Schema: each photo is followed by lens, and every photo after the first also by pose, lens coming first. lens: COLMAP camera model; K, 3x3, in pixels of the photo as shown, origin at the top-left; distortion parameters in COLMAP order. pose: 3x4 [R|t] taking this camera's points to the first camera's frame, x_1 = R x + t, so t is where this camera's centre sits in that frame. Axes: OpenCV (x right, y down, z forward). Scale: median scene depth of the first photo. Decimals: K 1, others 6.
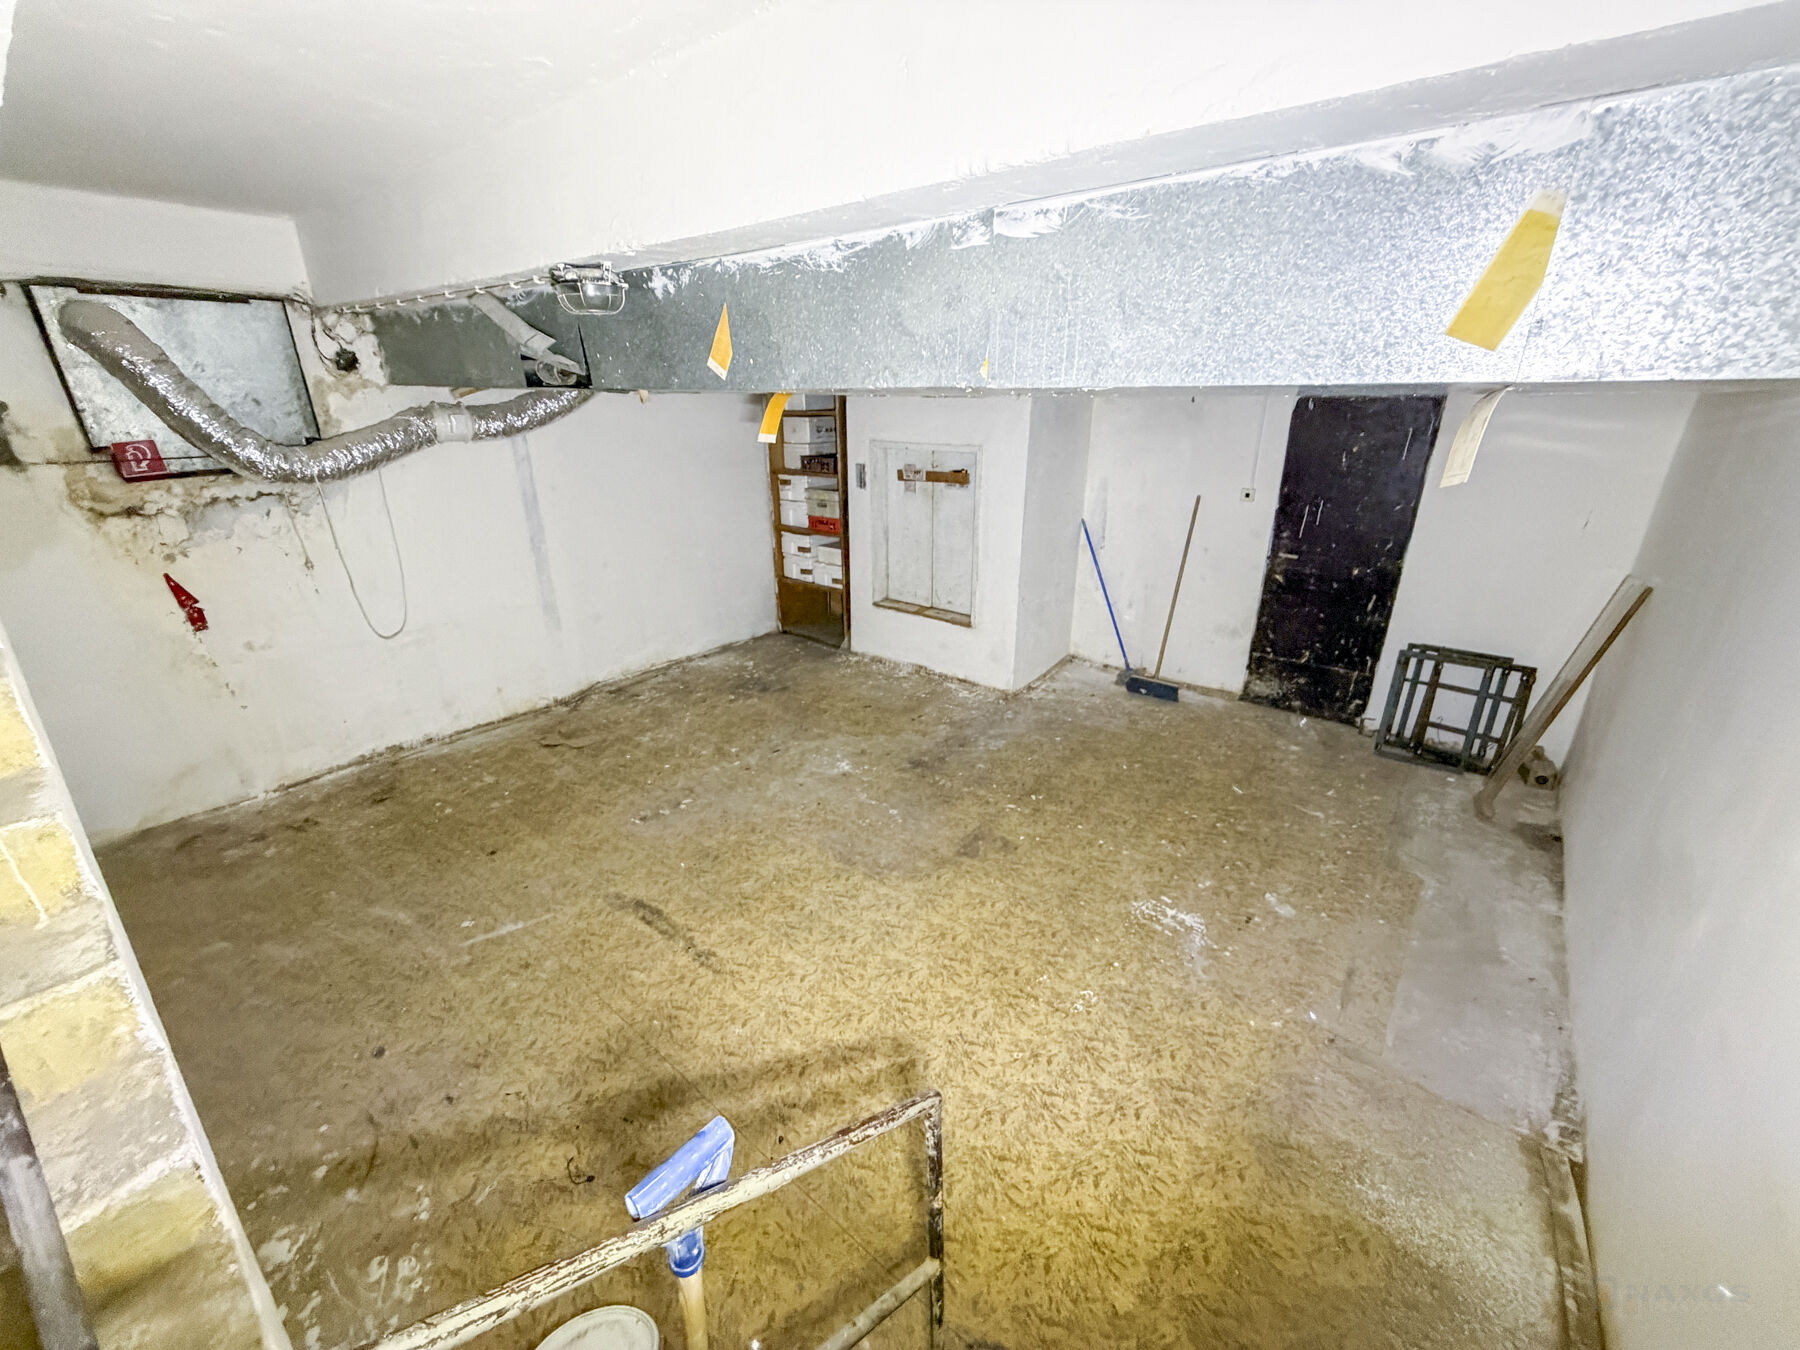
lens RADIAL K [[714.1, 0, 892.7], [0, 714.1, 675.2], [0, 0, 1]] dist [0.000275, 0.000190]
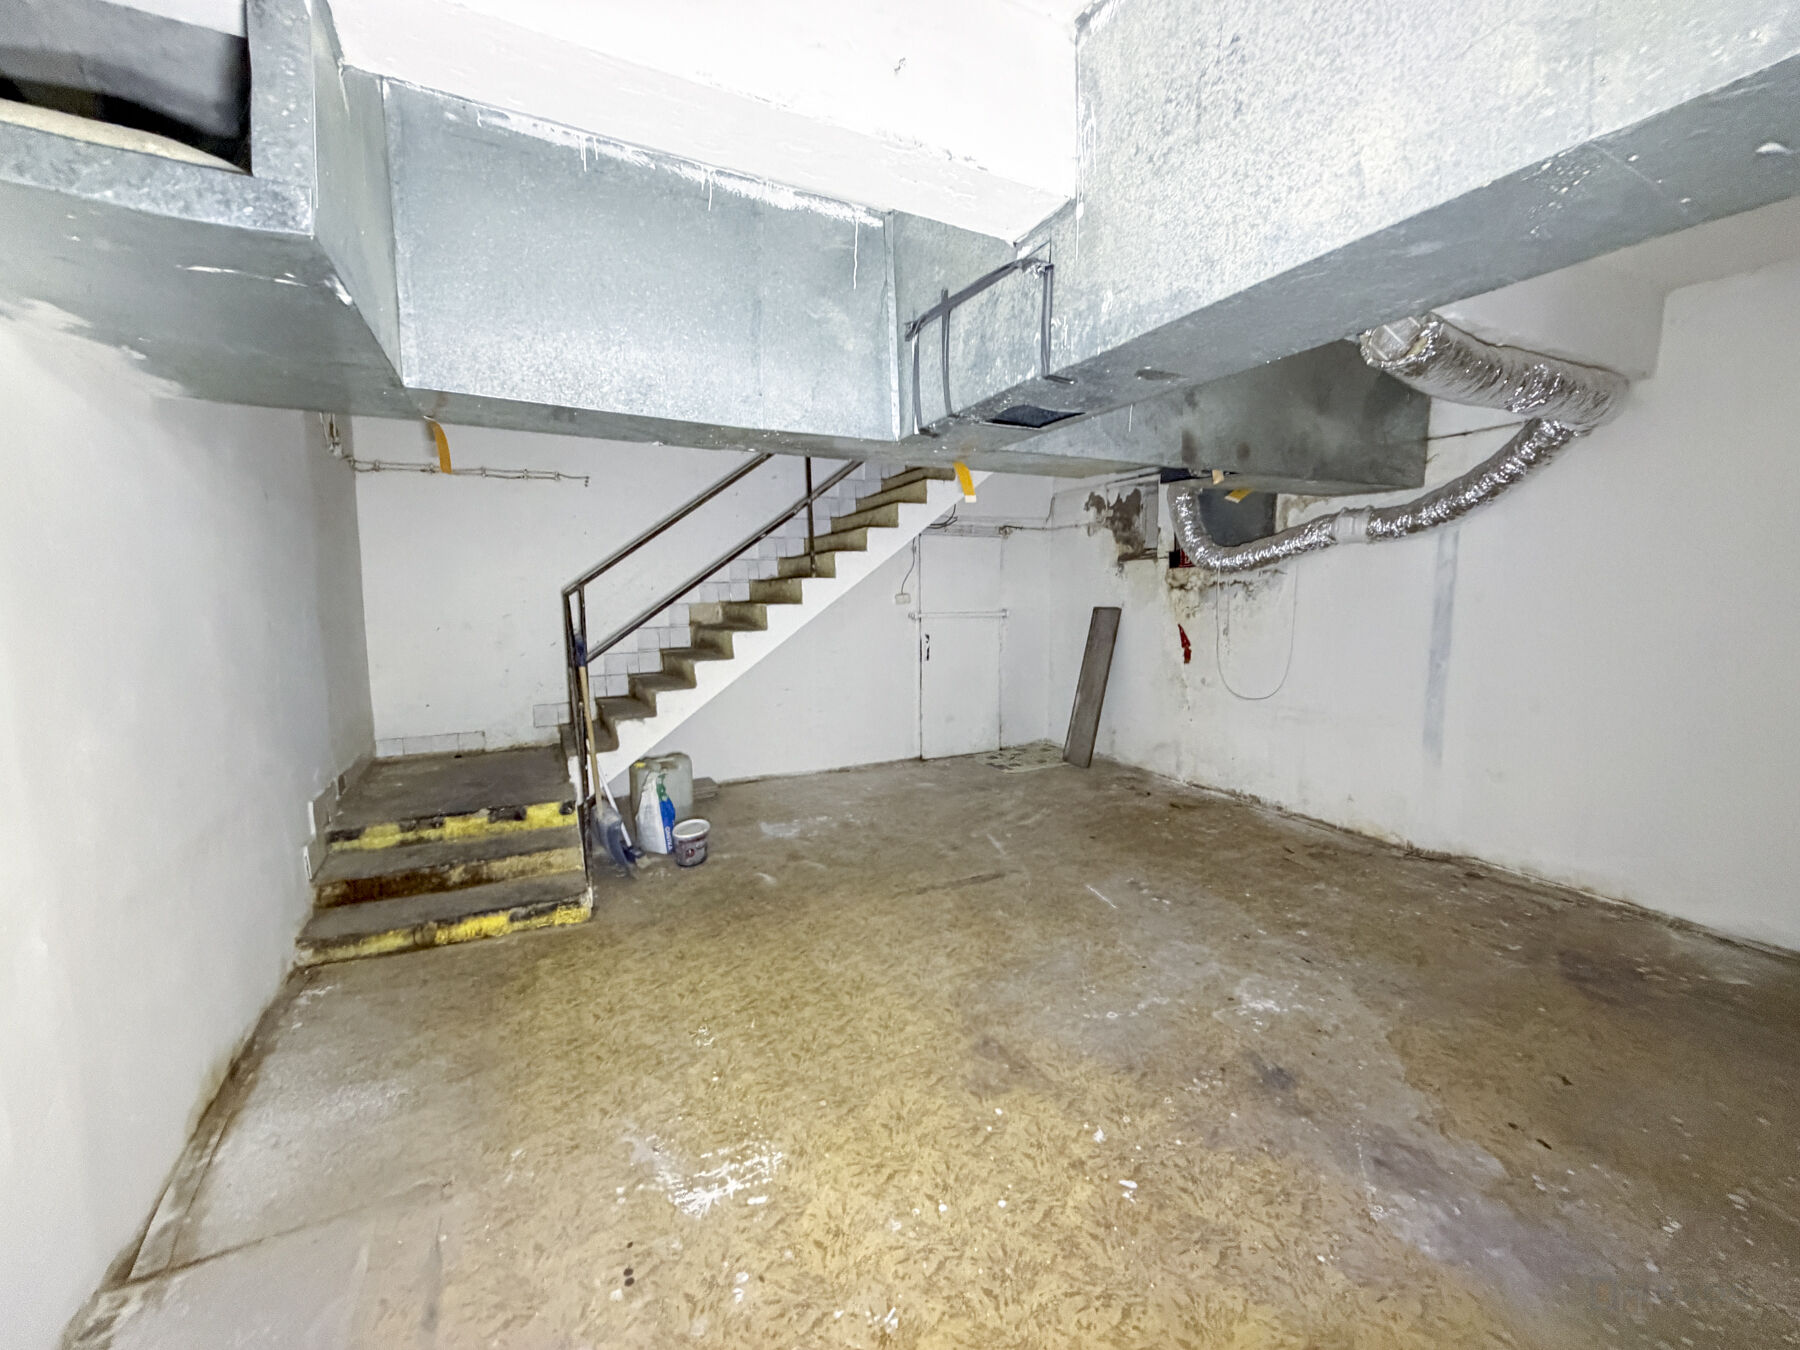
lens RADIAL K [[714.1, 0, 892.7], [0, 714.1, 675.2], [0, 0, 1]] dist [0.000275, 0.000190]
pose [[-0.398057, 0.108926, -0.910871, 0.634401], [-0.333474, 0.907817, 0.254291, -0.196555], [0.854603, 0.404974, -0.325038, 0.859078]]
